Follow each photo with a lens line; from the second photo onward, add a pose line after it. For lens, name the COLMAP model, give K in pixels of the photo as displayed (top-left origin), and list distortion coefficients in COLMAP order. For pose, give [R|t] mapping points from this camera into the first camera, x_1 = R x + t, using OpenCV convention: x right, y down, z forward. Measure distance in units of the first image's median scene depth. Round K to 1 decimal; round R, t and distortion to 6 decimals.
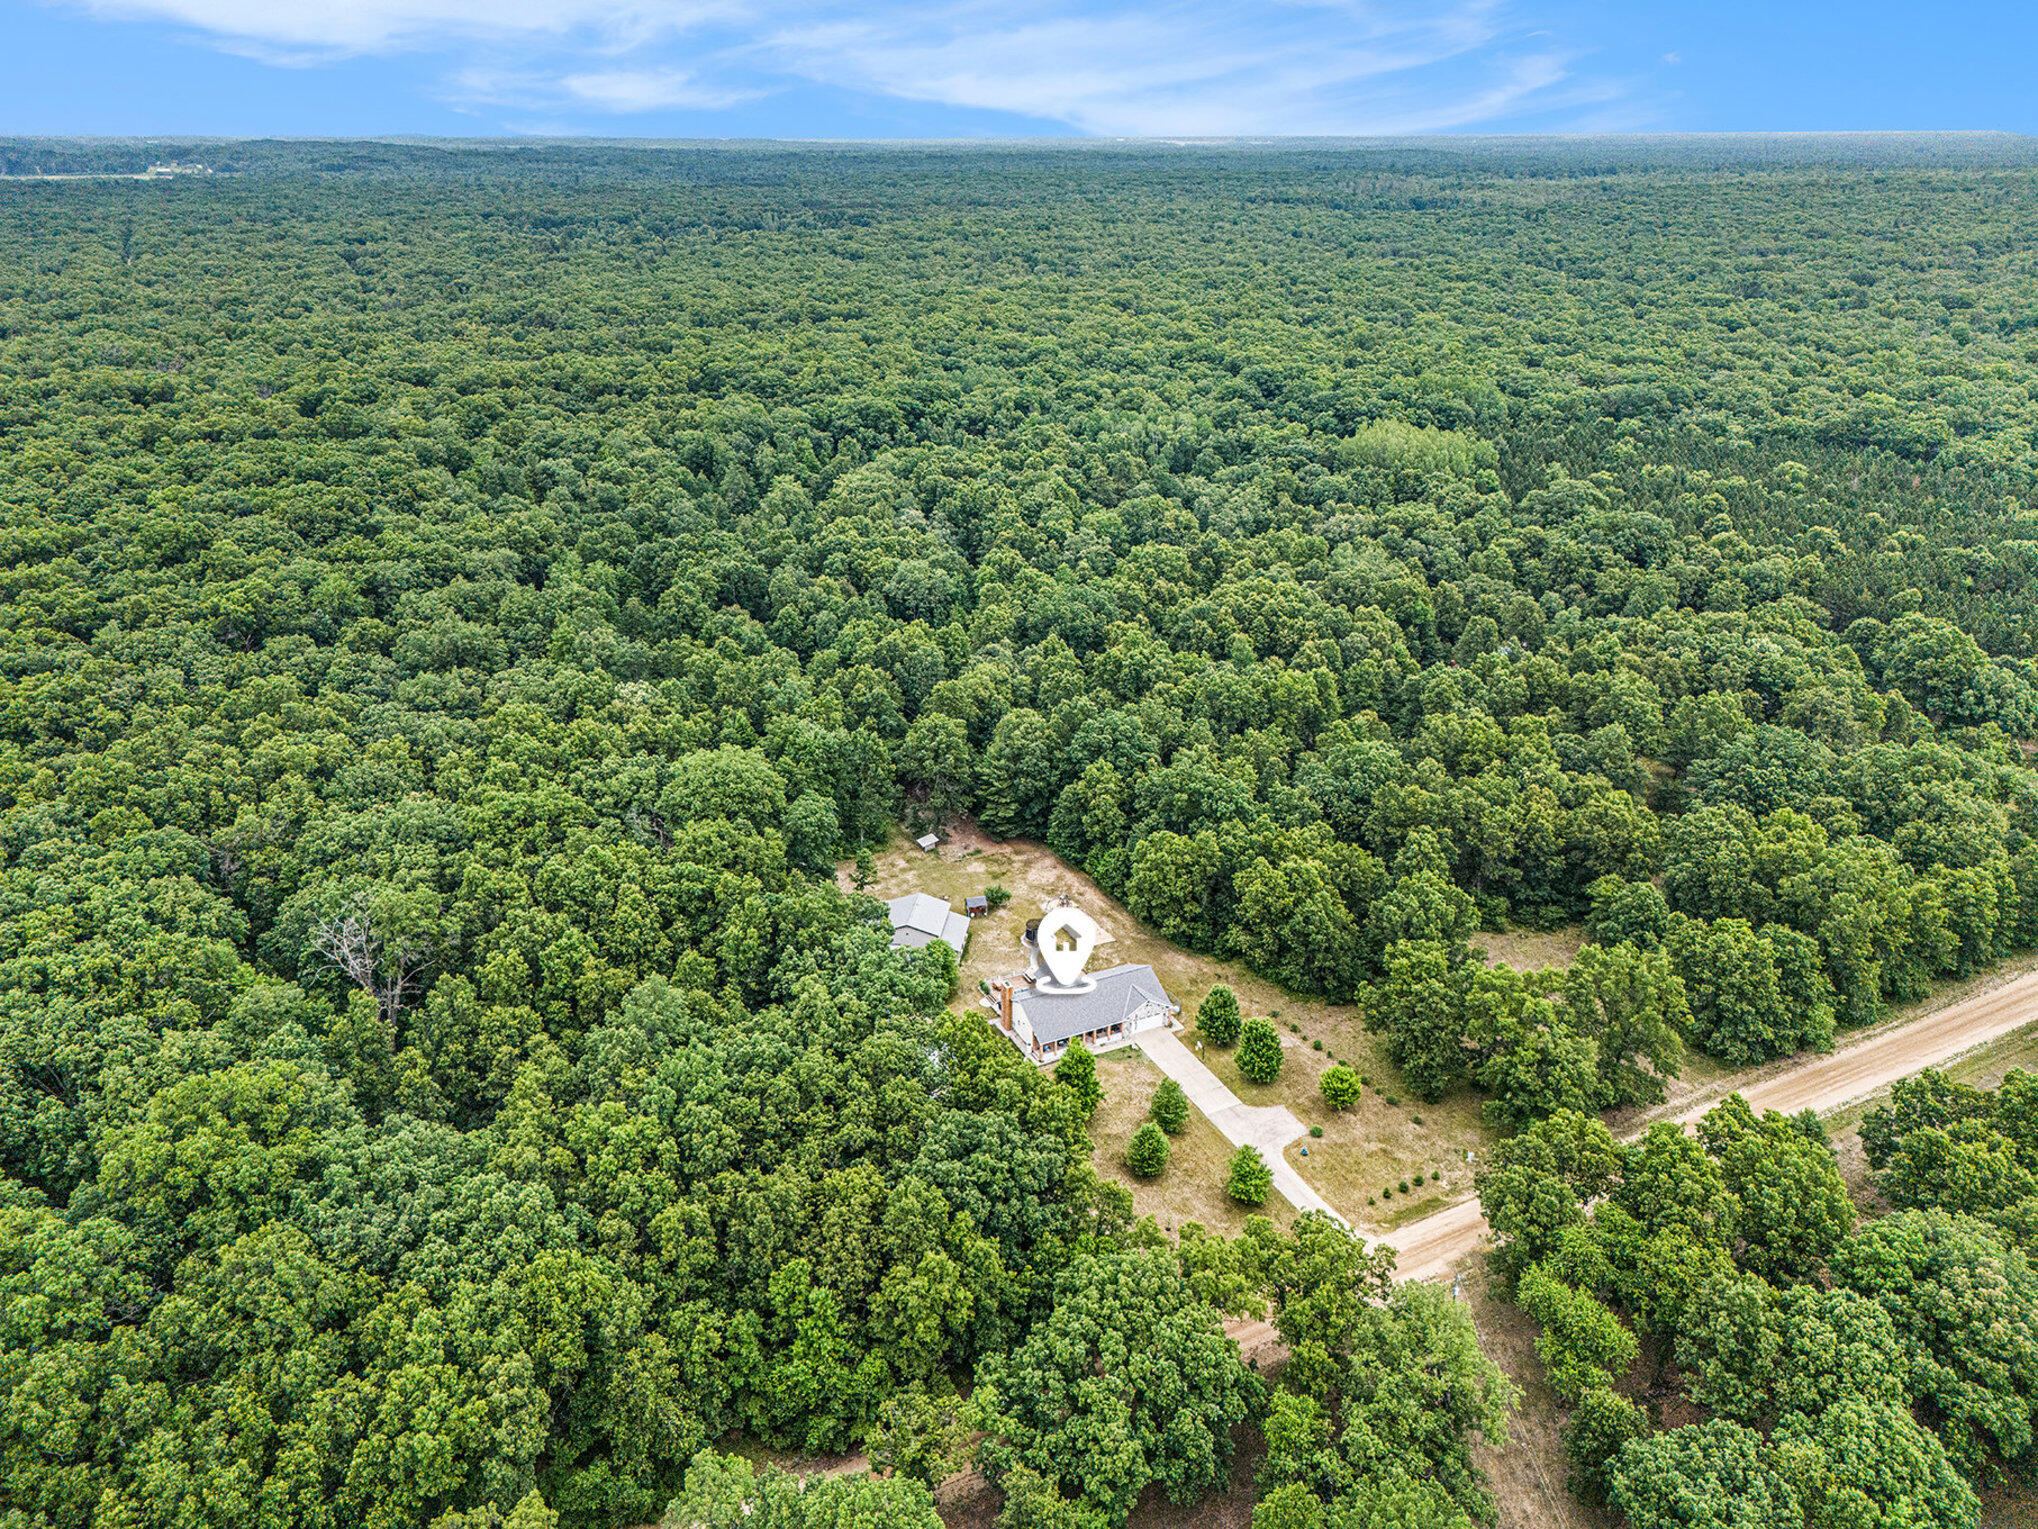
lens RADIAL K [[1491.7, 0, 1014.7], [0, 1491.7, 762.8], [0, 0, 1]] dist [0.059875, -0.029050]
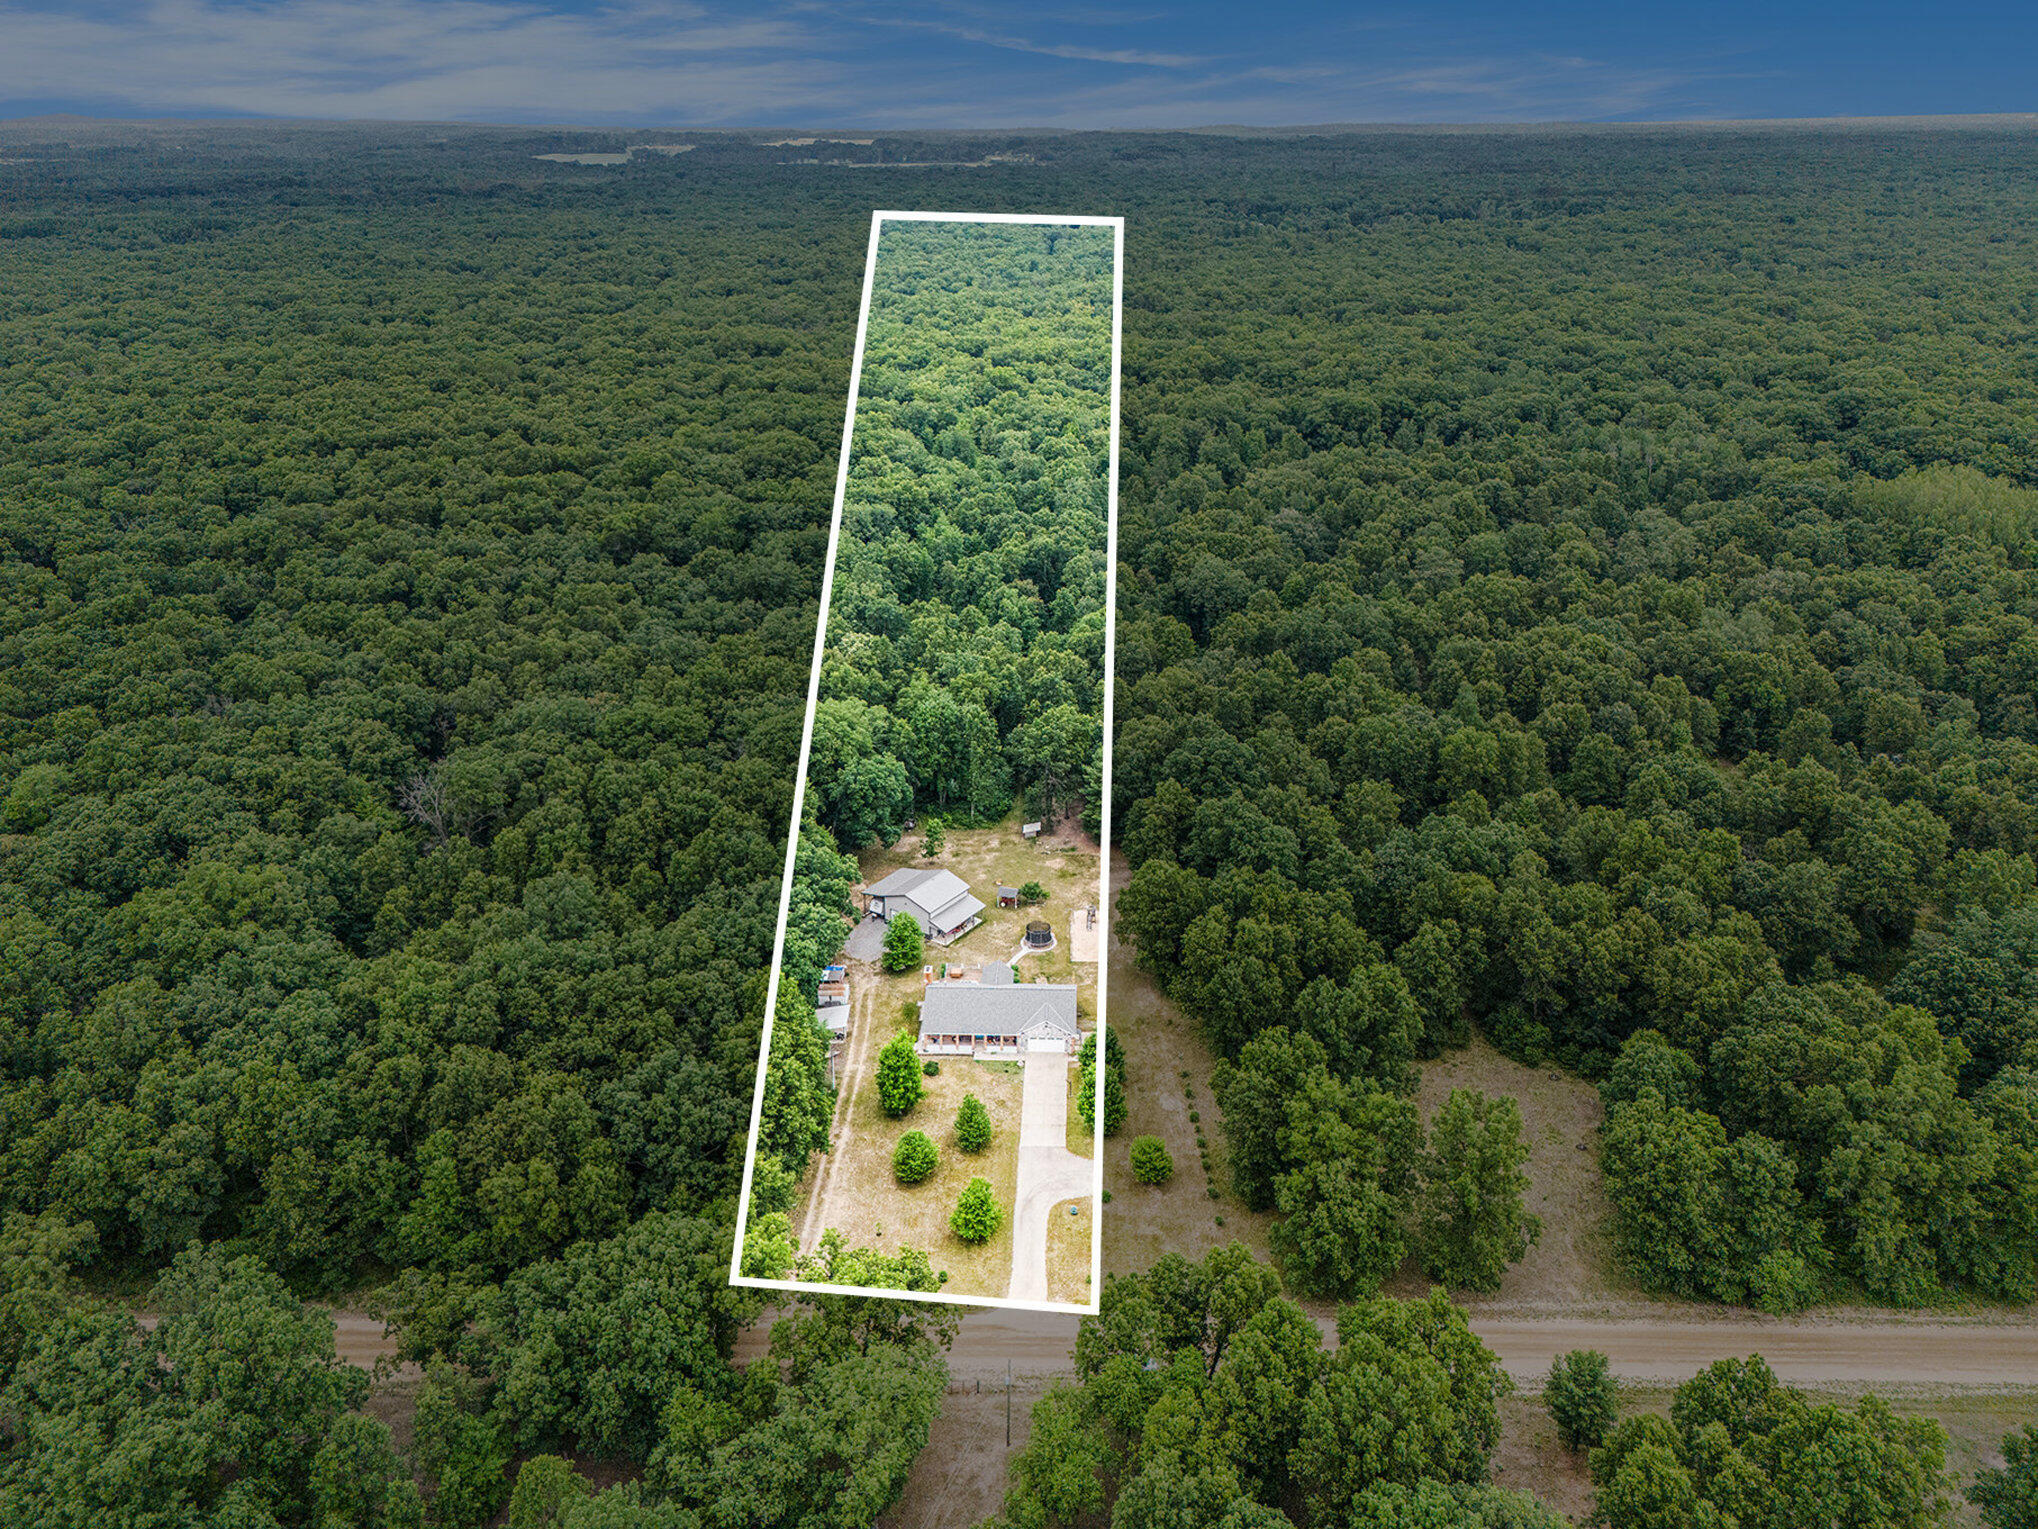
lens RADIAL K [[1491.7, 0, 1003.2], [0, 1491.7, 744.7], [0, 0, 1]] dist [0.059875, -0.029050]
pose [[0.877030, 0.181748, -0.444732, 0.463662], [-0.182572, 0.982320, 0.041405, -0.052390], [0.444395, 0.044882, 0.894706, 0.112458]]
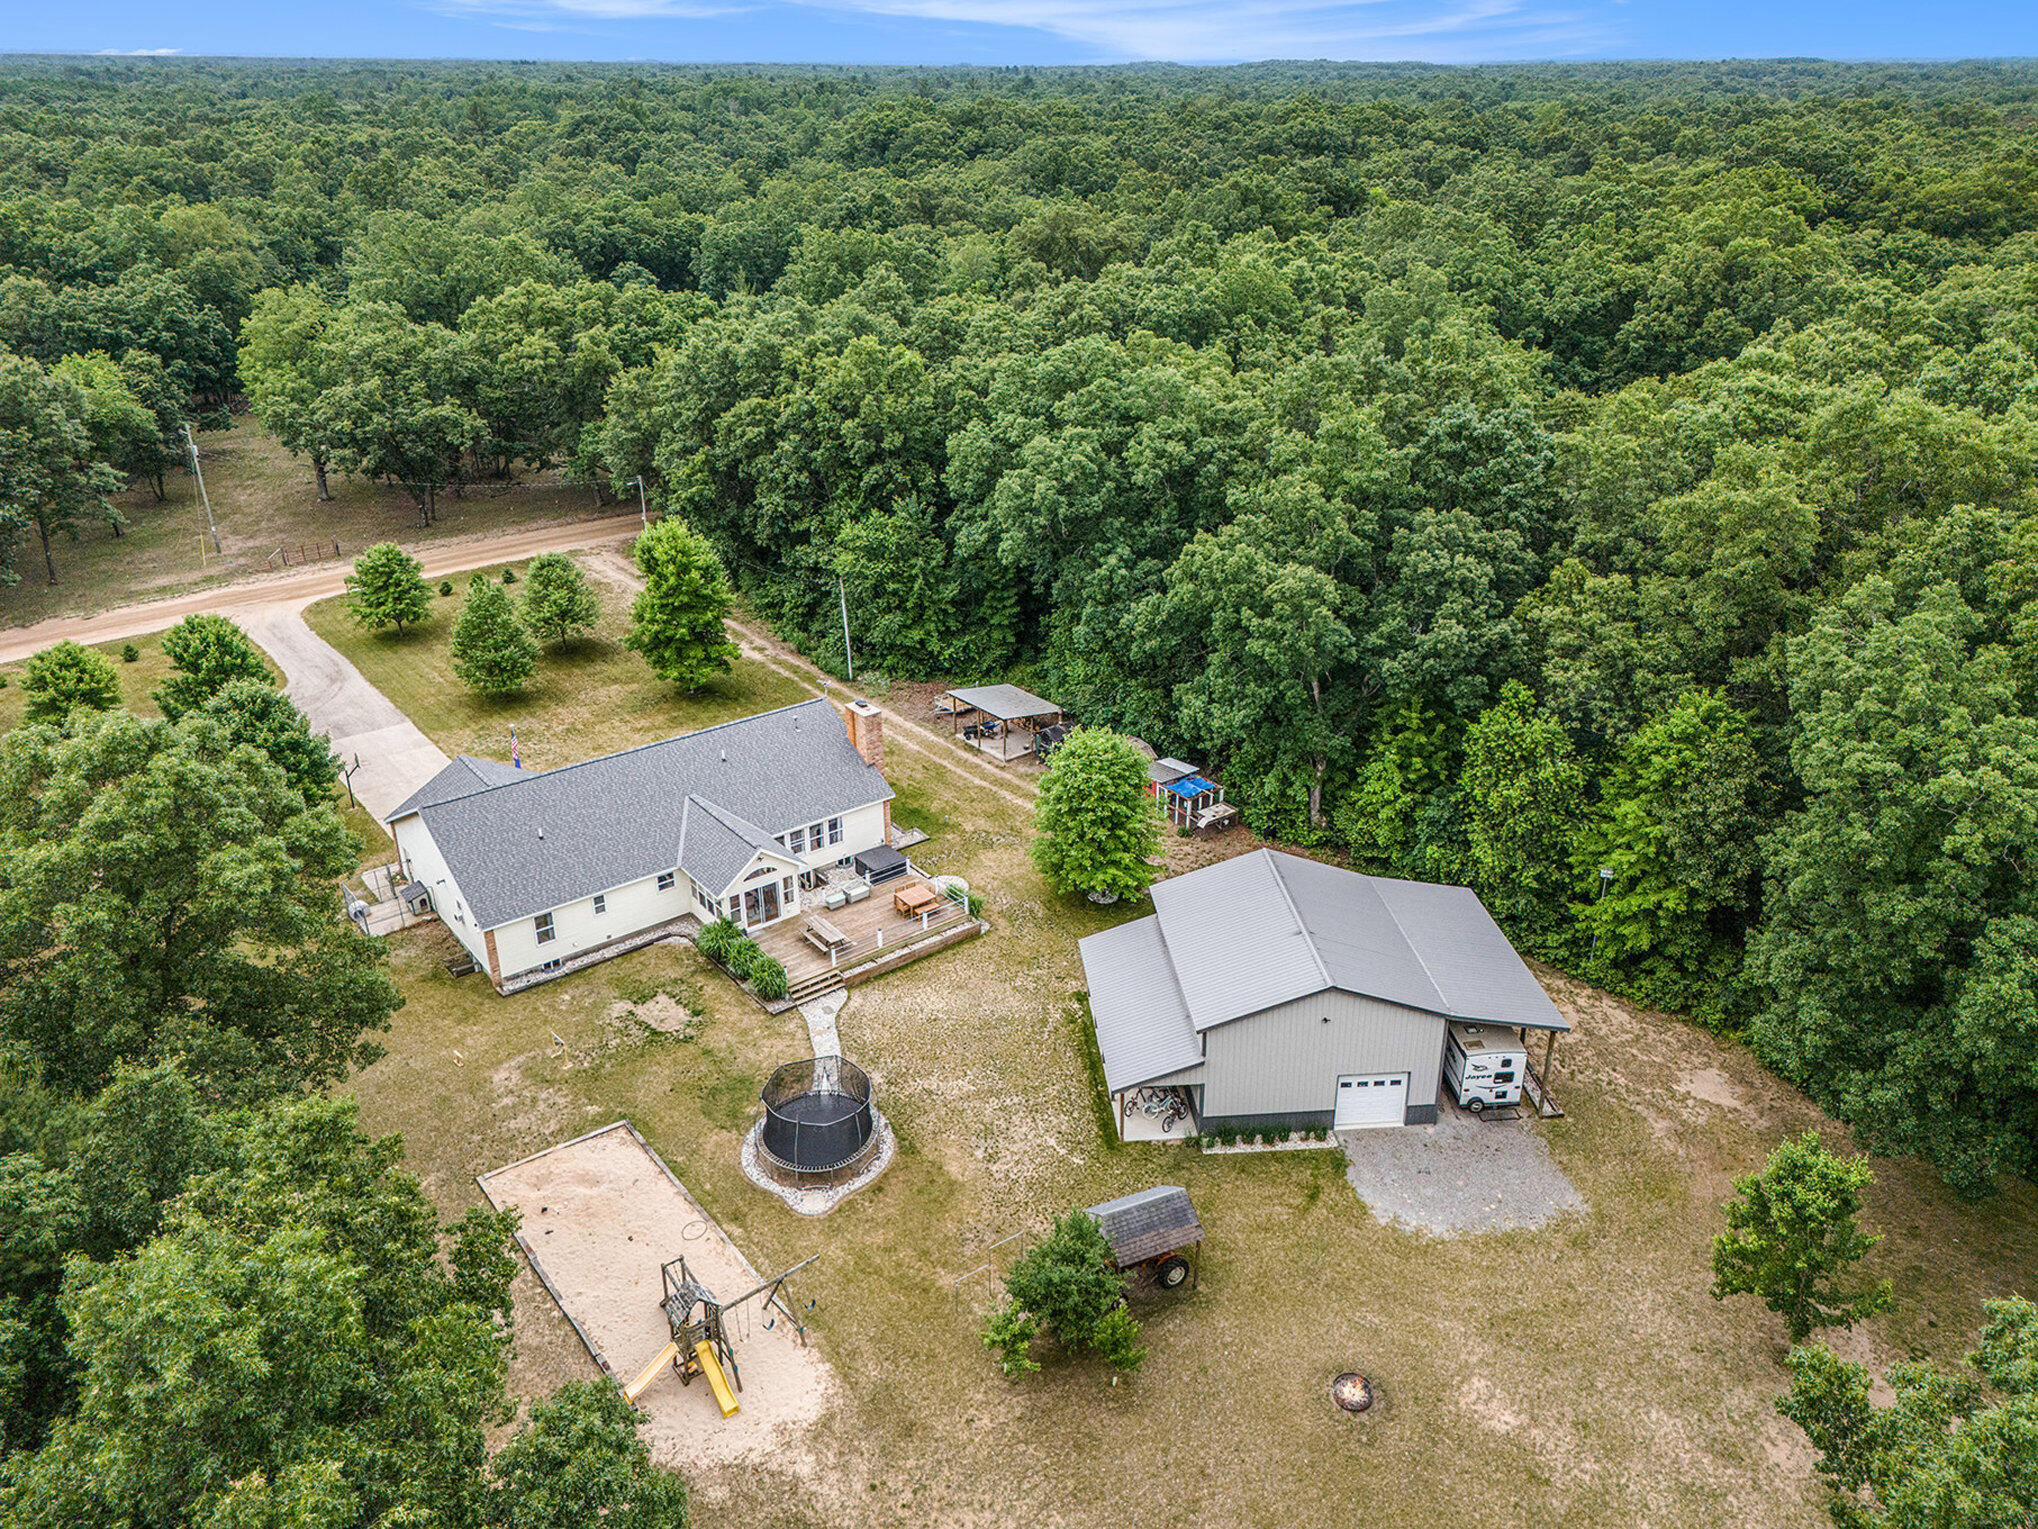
lens RADIAL K [[1491.7, 0, 1048.6], [0, 1491.7, 773.6], [0, 0, 1]] dist [0.059875, -0.029050]
pose [[-0.974637, 0.092449, -0.203804, 0.027627], [-0.091967, 0.664773, 0.741363, -0.112812], [0.204022, 0.741303, -0.639410, 1.255112]]
